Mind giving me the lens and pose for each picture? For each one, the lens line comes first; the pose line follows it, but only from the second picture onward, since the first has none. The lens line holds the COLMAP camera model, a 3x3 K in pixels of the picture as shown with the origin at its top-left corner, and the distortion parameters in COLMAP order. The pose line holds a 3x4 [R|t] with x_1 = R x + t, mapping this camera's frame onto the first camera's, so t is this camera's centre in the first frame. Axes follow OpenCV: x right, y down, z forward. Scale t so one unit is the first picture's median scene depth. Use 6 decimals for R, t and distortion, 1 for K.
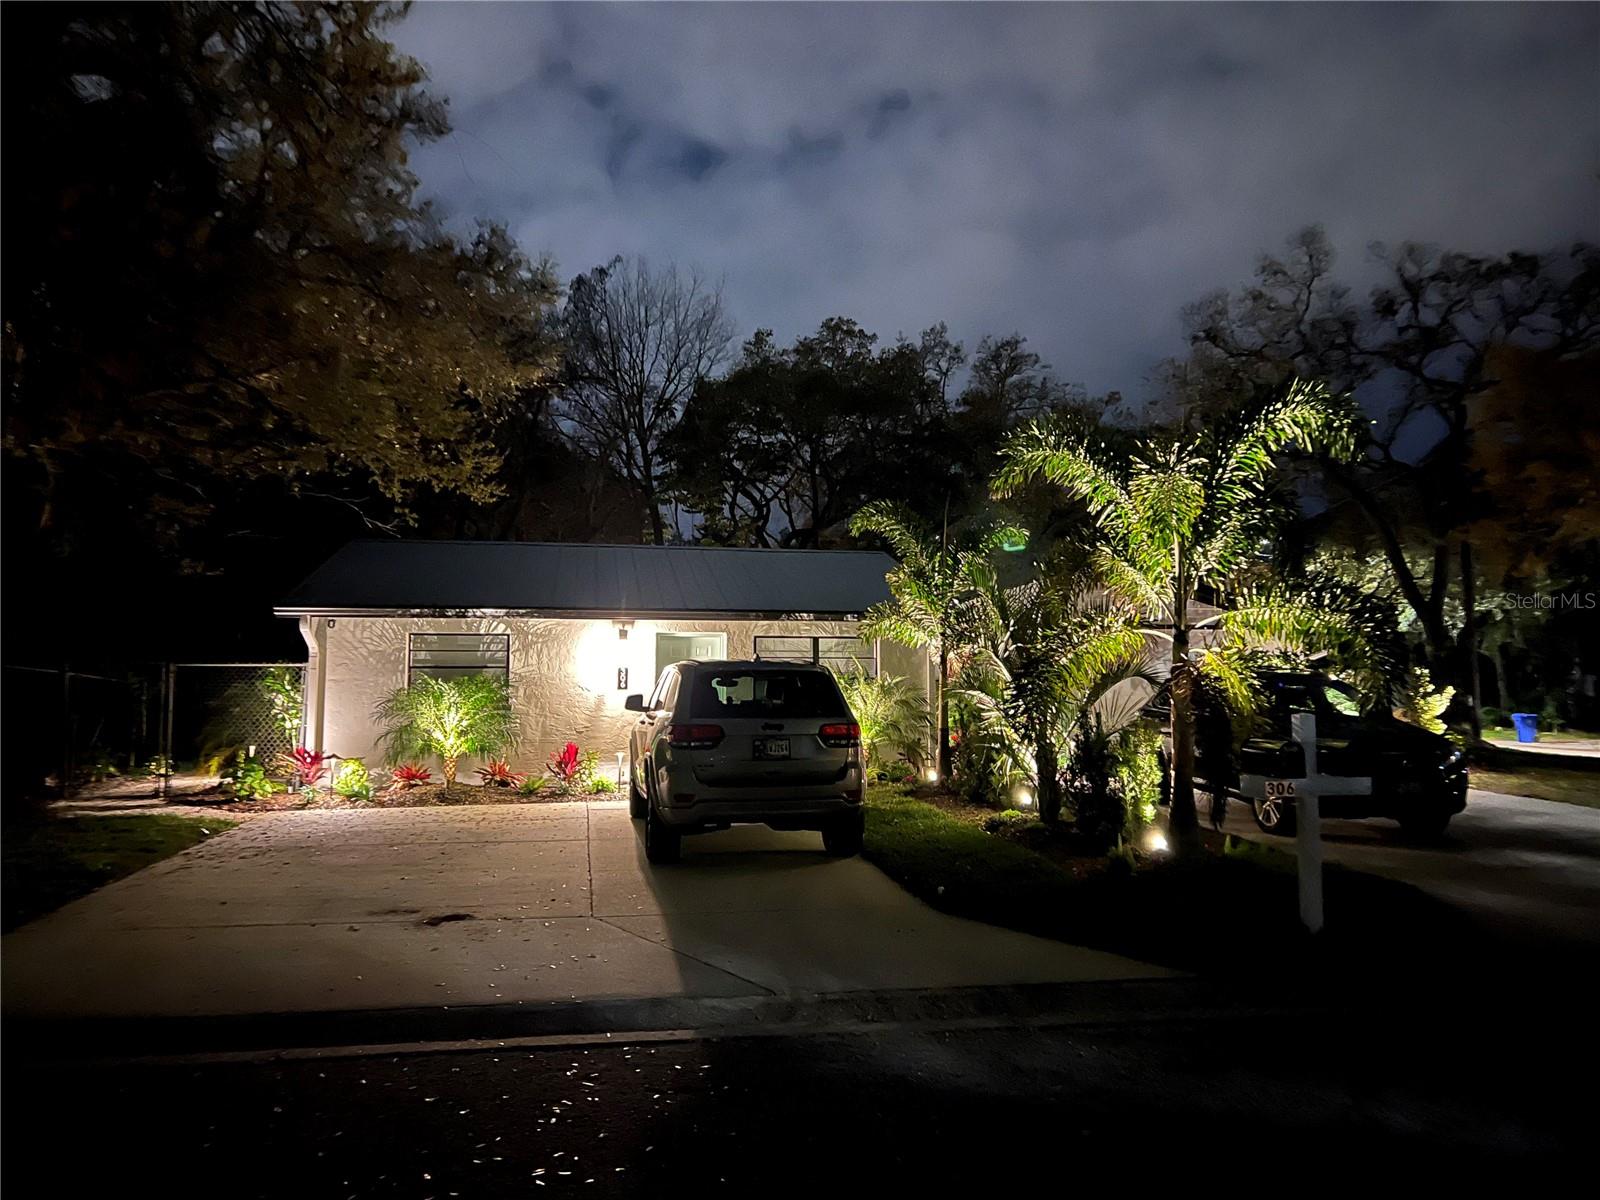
lens RADIAL K [[1205.3, 0, 801.2], [0, 1205.3, 590.8], [0, 0, 1]] dist [0.027845, -0.018016]
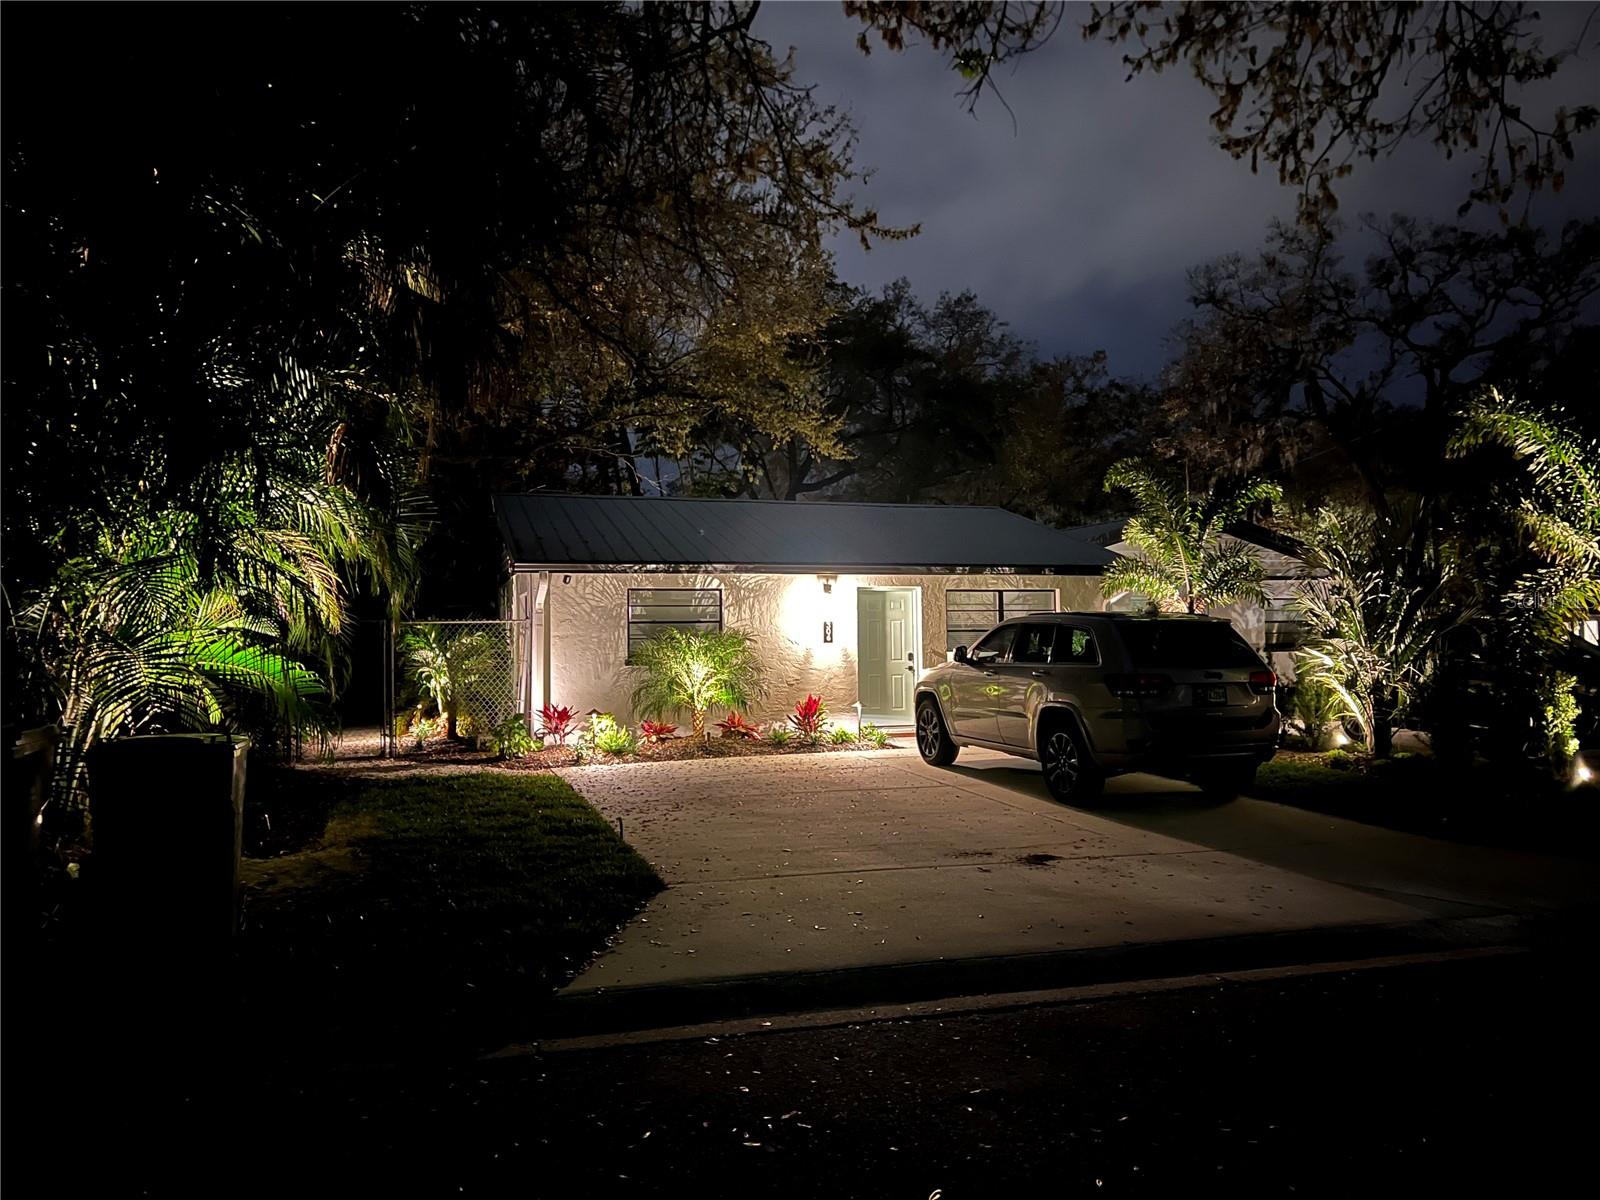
lens RADIAL K [[1205.3, 0, 791.3], [0, 1205.3, 604.8], [0, 0, 1]] dist [0.027845, -0.018016]
pose [[0.992157, -0.007870, 0.124748, -0.307381], [0.001433, 0.998667, 0.051605, -0.002835], [-0.124988, -0.051022, 0.990846, -0.004960]]
